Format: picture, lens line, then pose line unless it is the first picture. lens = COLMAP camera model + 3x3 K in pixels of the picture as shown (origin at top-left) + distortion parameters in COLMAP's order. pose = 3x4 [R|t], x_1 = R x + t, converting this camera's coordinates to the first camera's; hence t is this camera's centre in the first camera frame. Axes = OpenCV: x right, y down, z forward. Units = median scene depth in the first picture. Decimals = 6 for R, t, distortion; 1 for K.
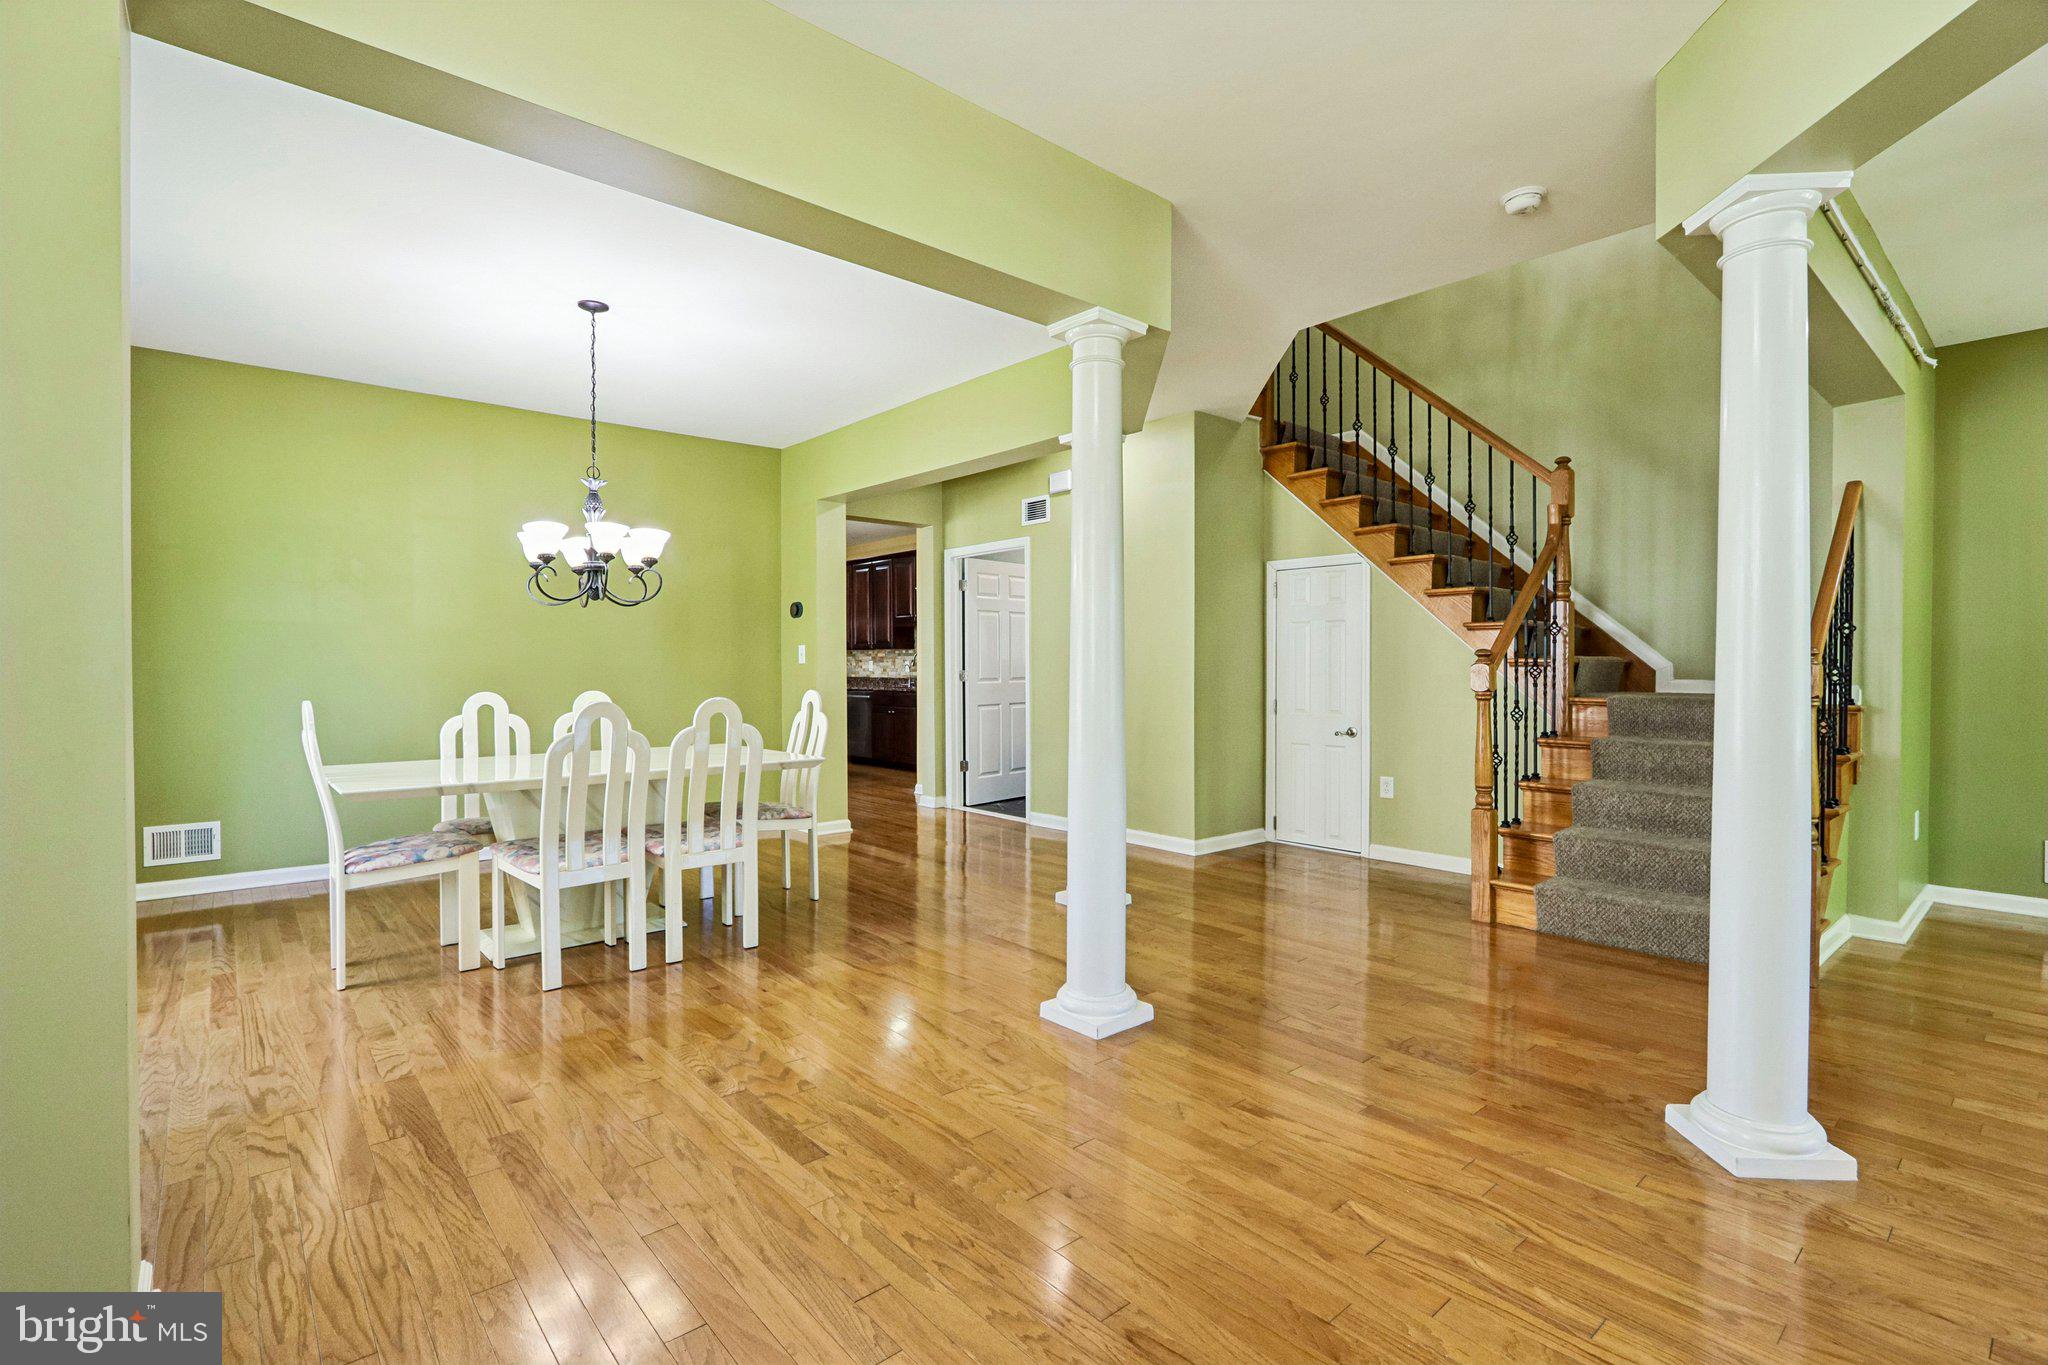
lens RADIAL K [[953.0, 0, 1012.0], [0, 953.0, 678.4], [0, 0, 1]] dist [-0.017060, 0.001494]
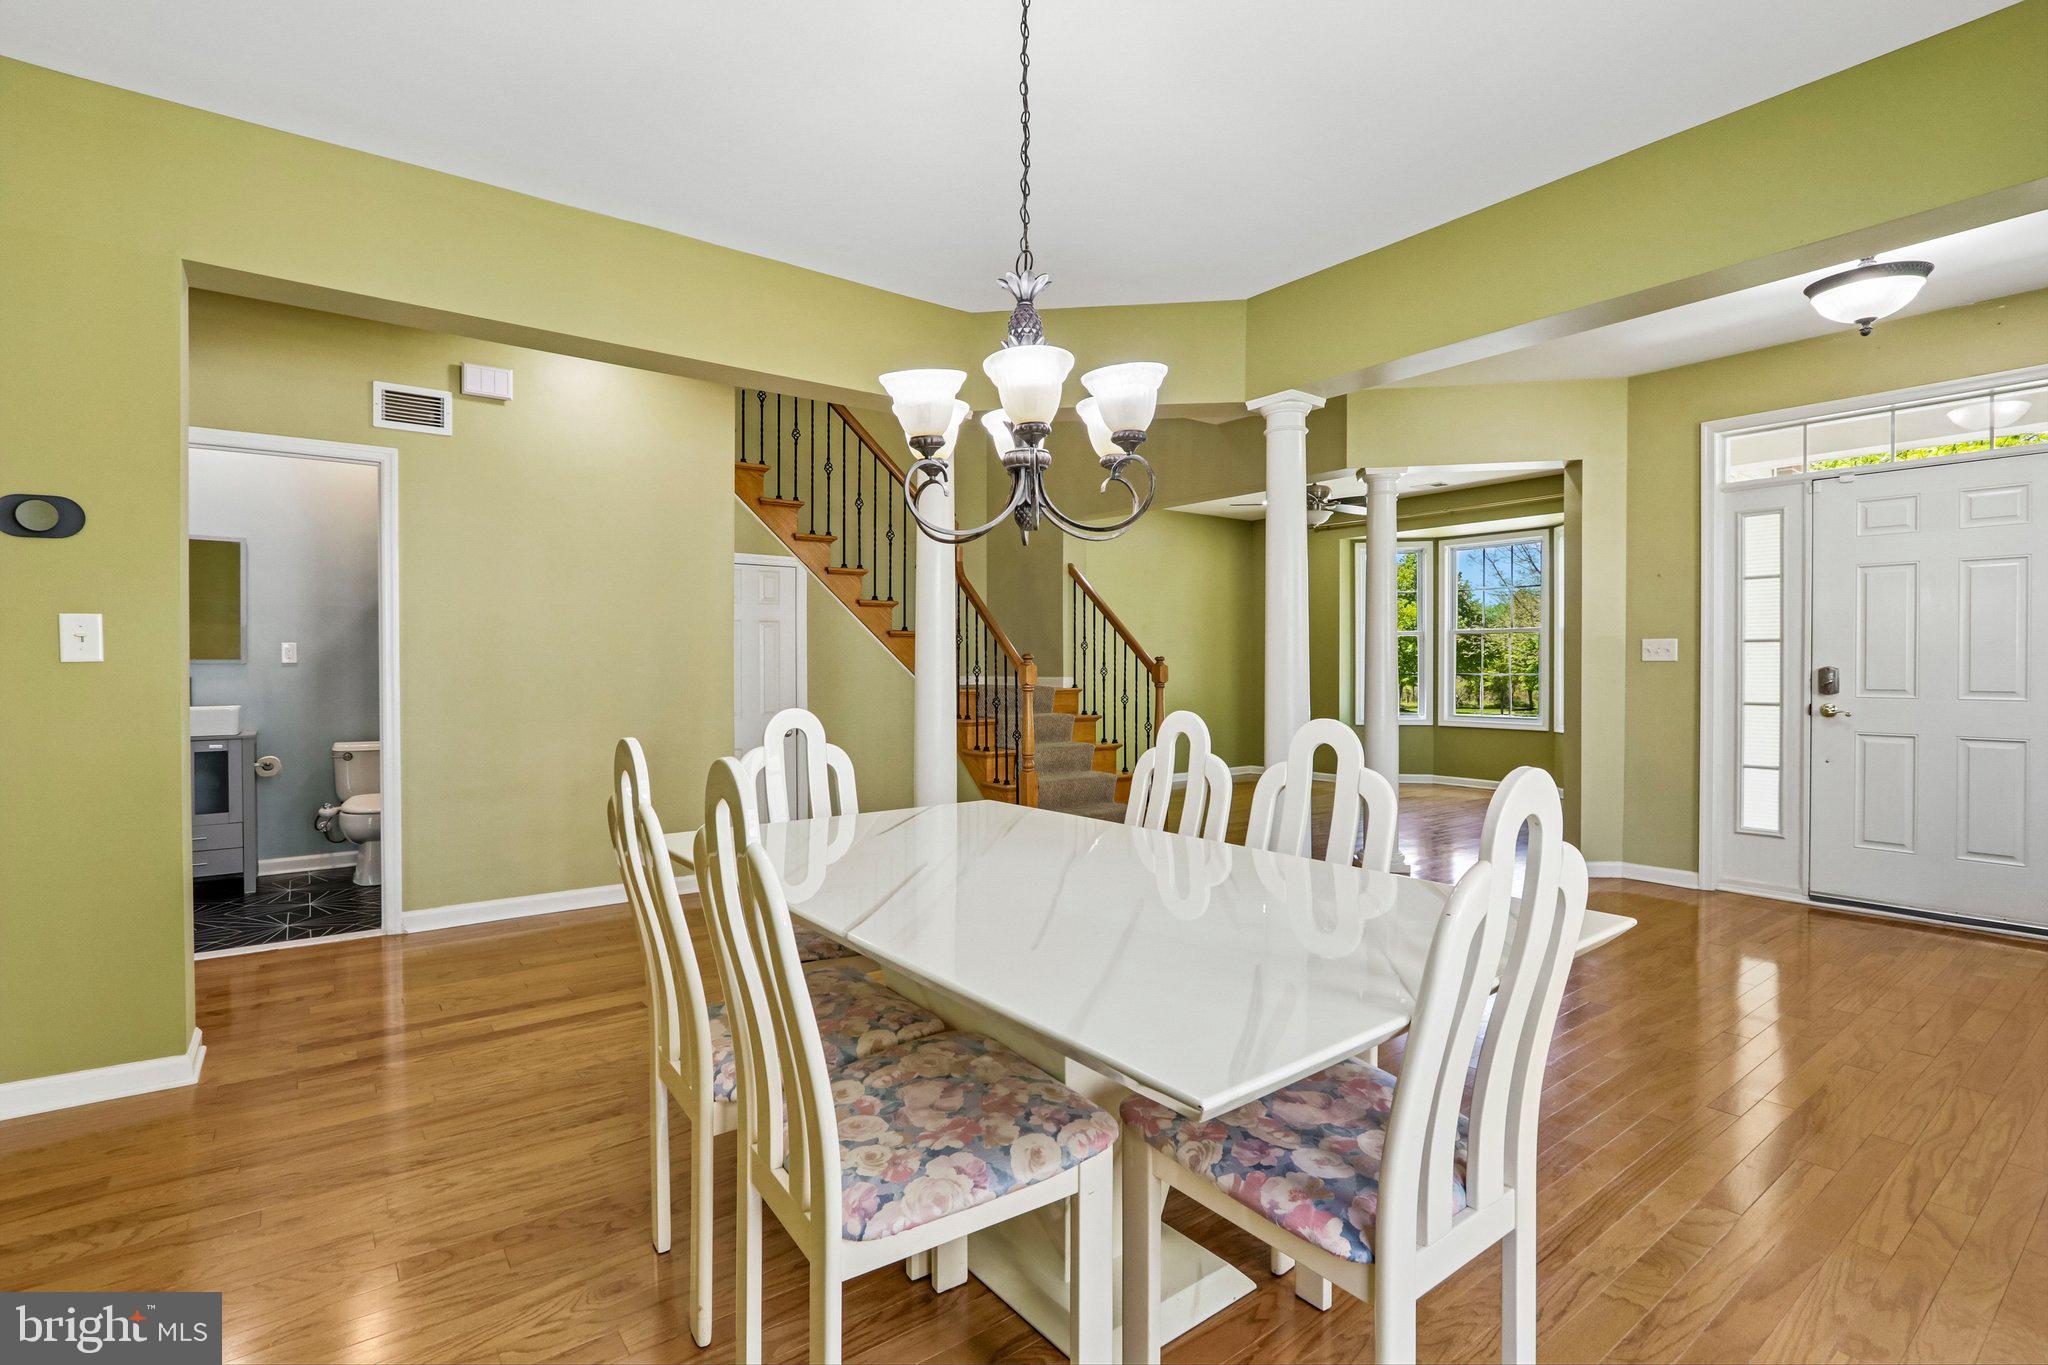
lens RADIAL K [[953.0, 0, 1022.8], [0, 953.0, 674.5], [0, 0, 1]] dist [-0.017060, 0.001494]
pose [[0.057092, -0.006664, 0.998347, -0.654306], [0.012841, 0.999900, 0.005940, -0.007902], [-0.998286, 0.012481, 0.057171, 0.690116]]
